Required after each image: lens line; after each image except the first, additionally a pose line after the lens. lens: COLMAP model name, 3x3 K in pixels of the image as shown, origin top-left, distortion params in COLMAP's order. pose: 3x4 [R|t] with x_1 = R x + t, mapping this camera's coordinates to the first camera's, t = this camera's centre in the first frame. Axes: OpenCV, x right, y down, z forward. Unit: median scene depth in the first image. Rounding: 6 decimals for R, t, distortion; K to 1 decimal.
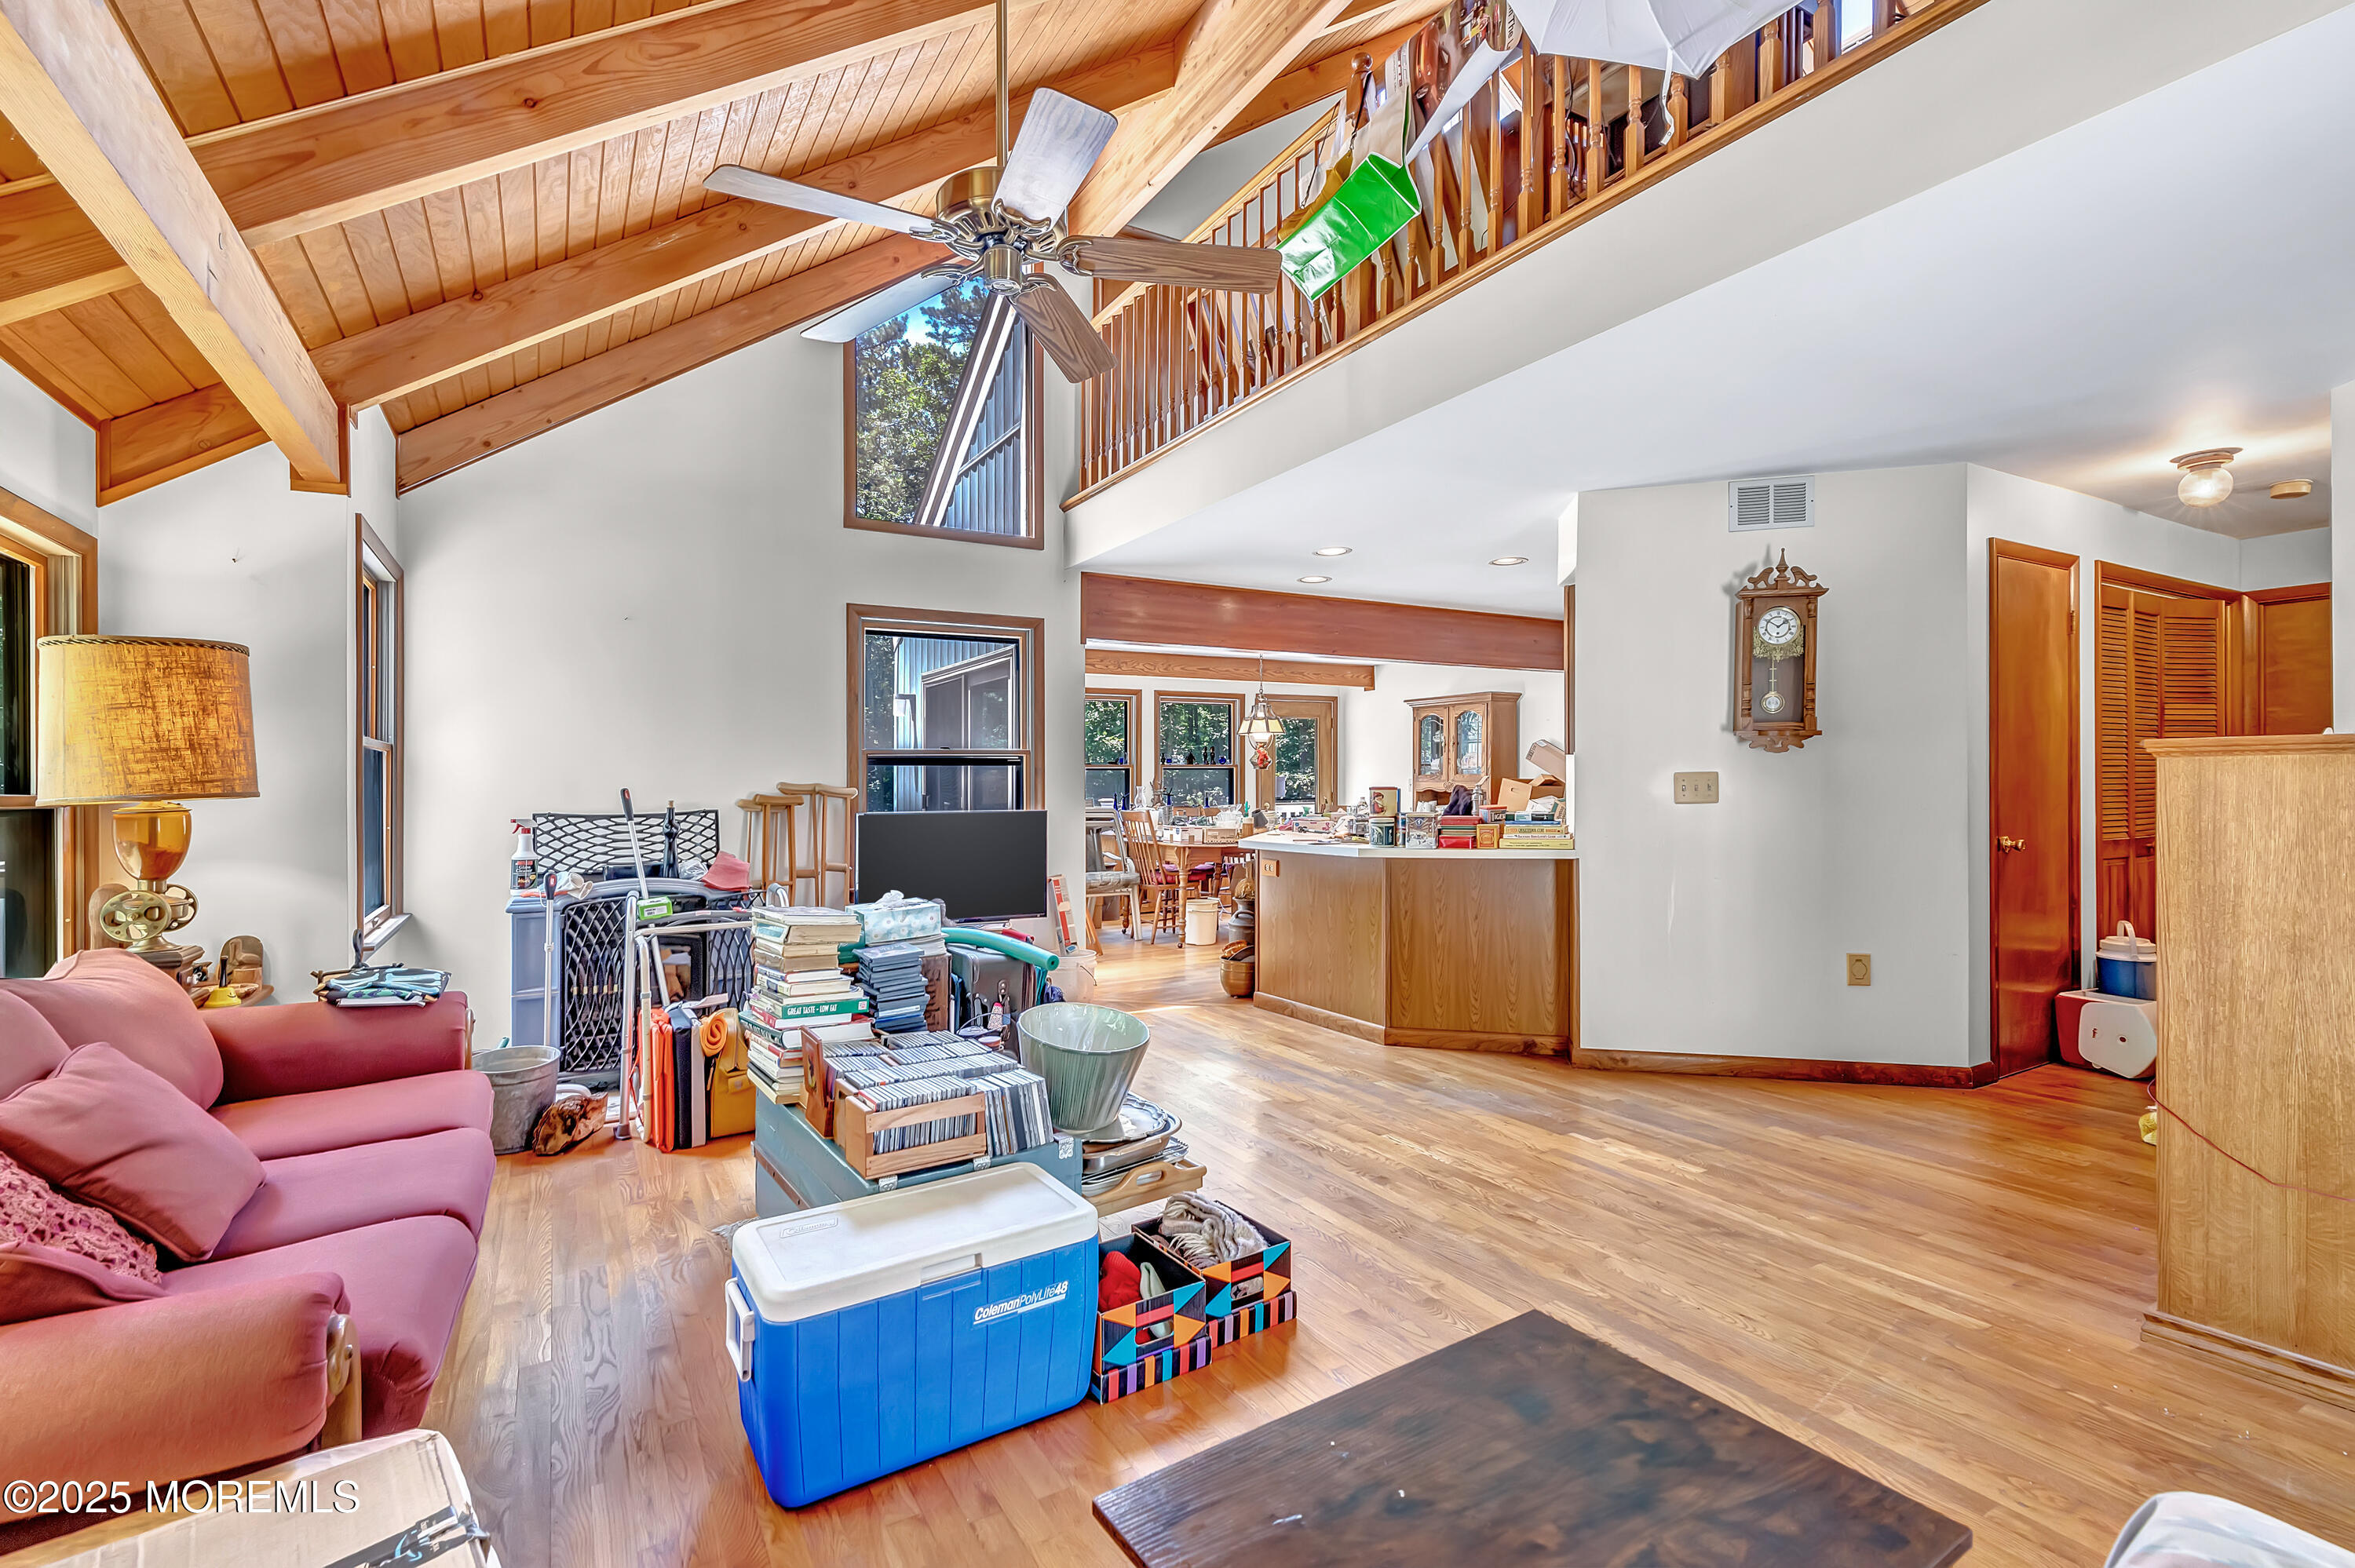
lens RADIAL K [[1063.4, 0, 1177.6], [0, 1063.4, 786.3], [0, 0, 1]] dist [0.006694, -0.001375]
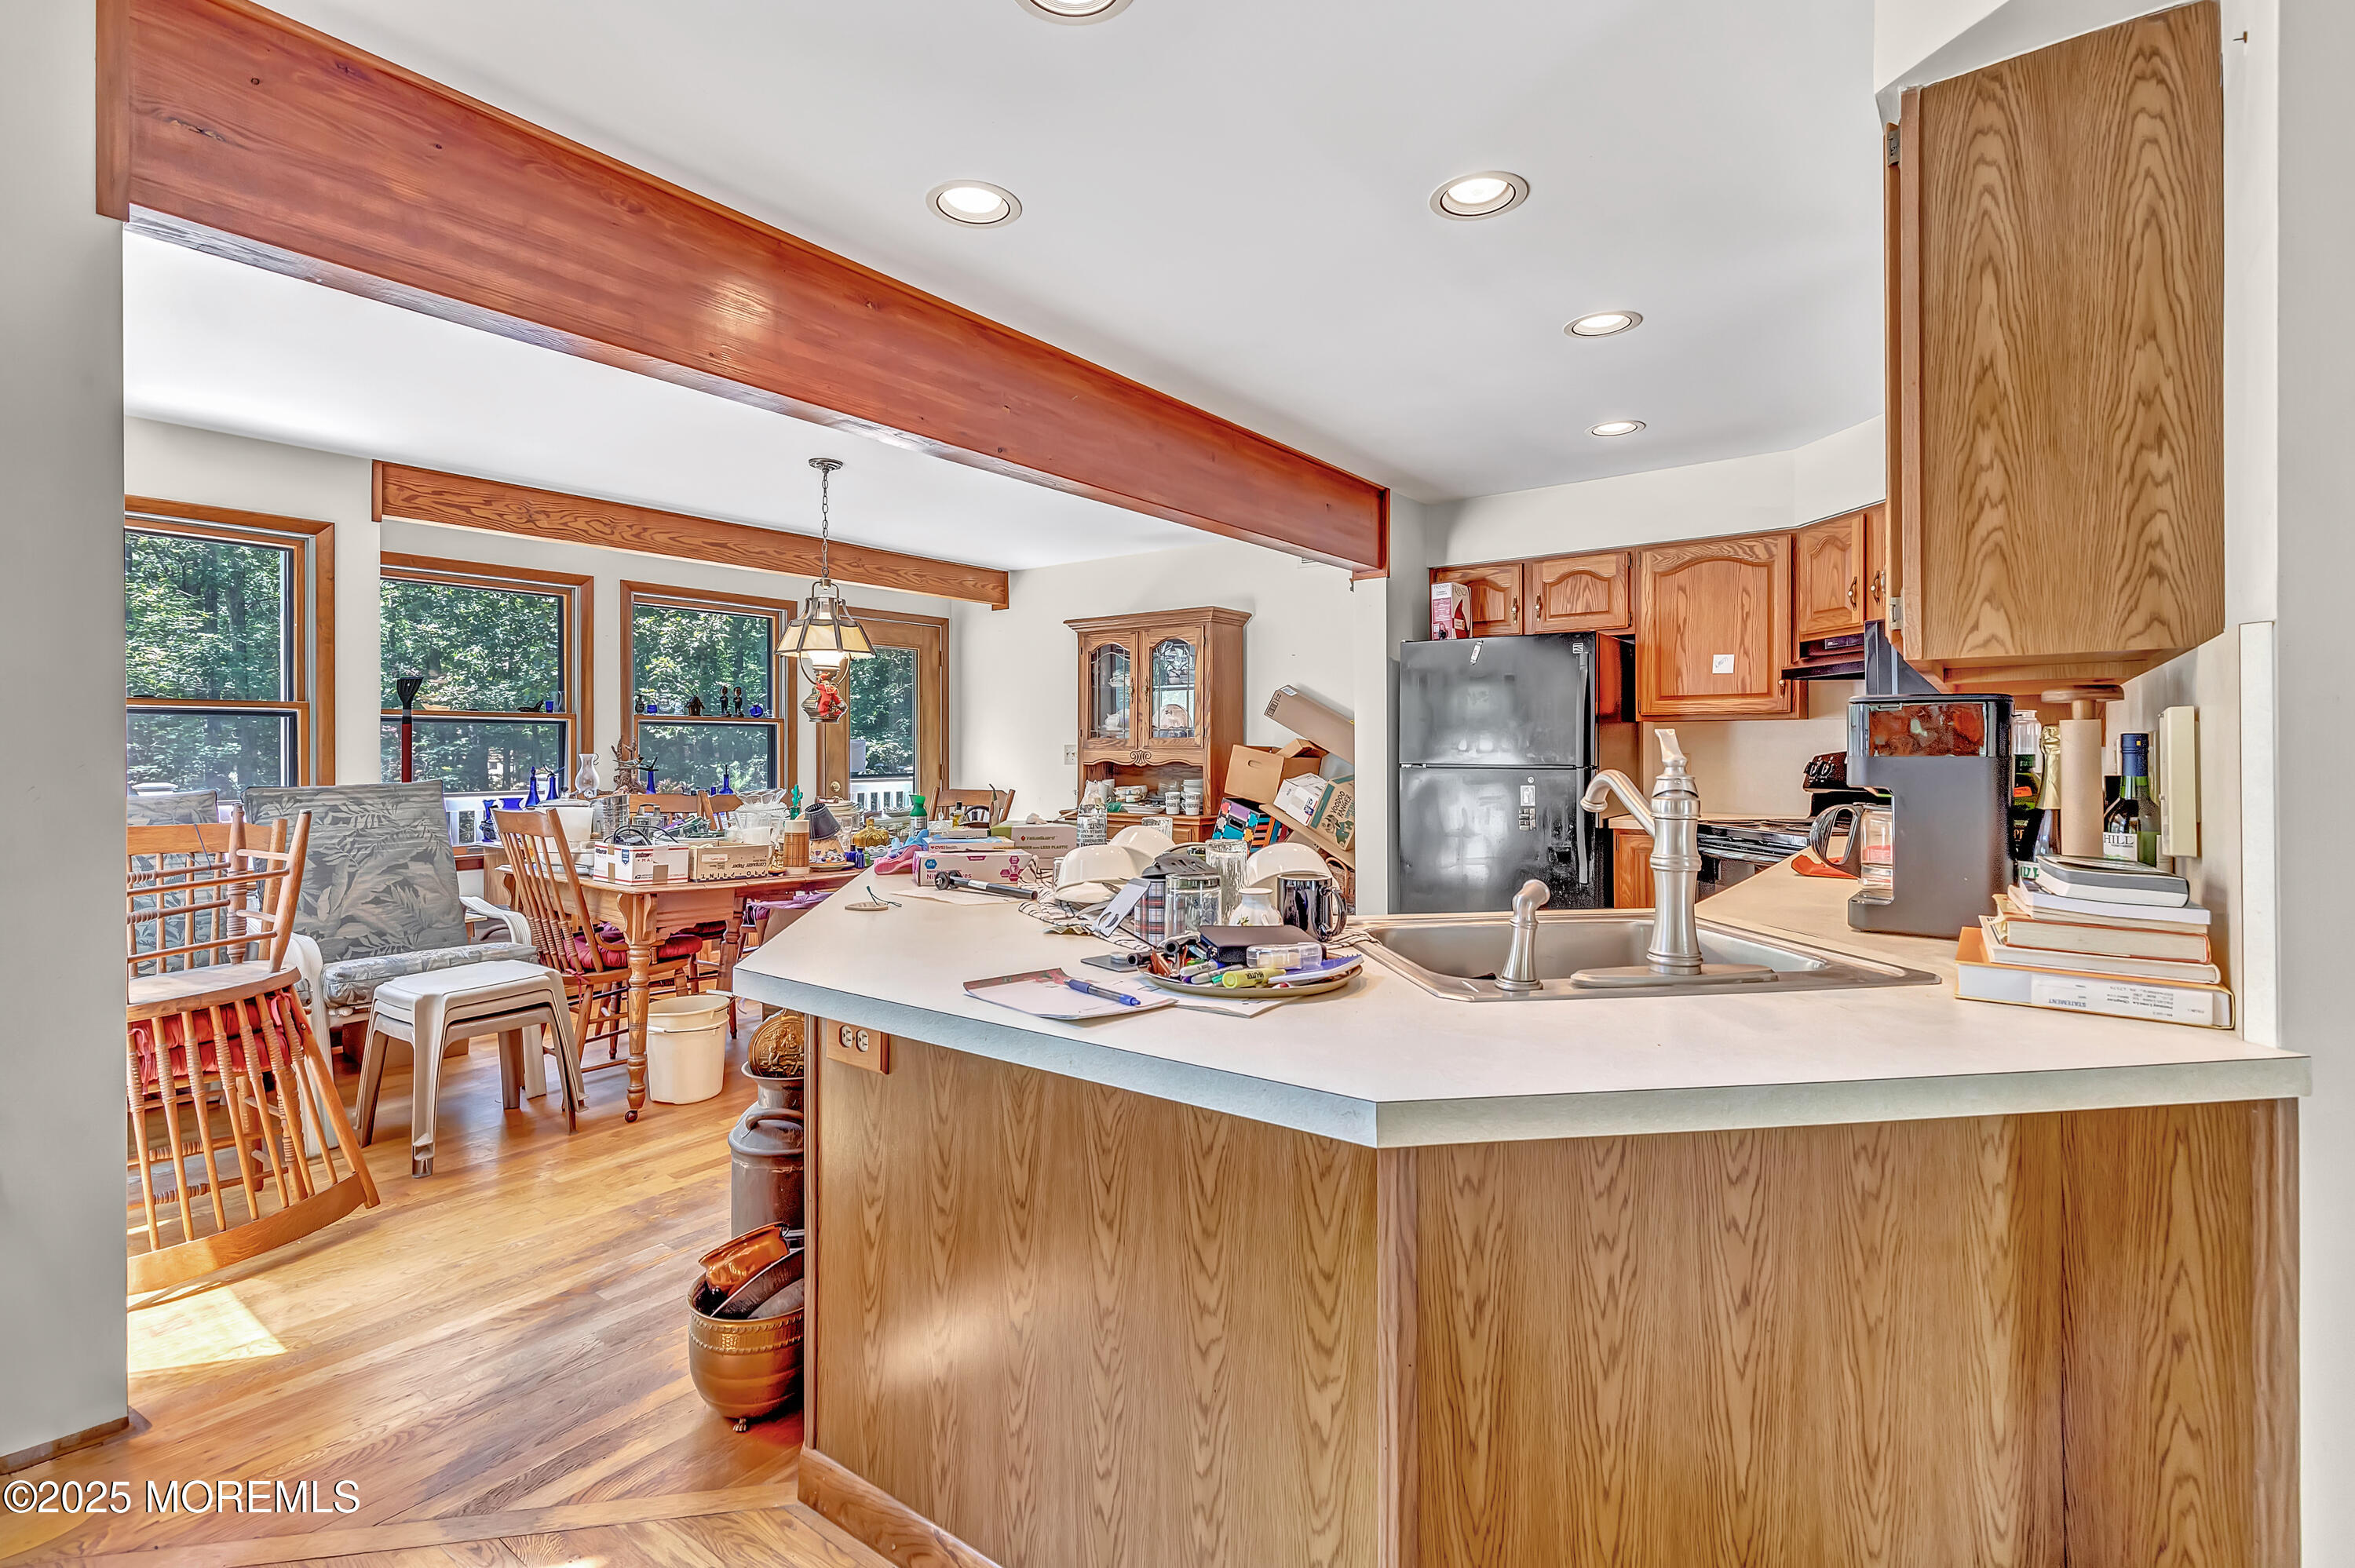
lens RADIAL K [[1063.4, 0, 1182.5], [0, 1063.4, 774.5], [0, 0, 1]] dist [0.006694, -0.001375]
pose [[0.920660, -0.002229, 0.390360, 0.033339], [-0.005016, 0.999834, 0.017540, -0.000628], [-0.390334, -0.018107, 0.920495, 0.421087]]
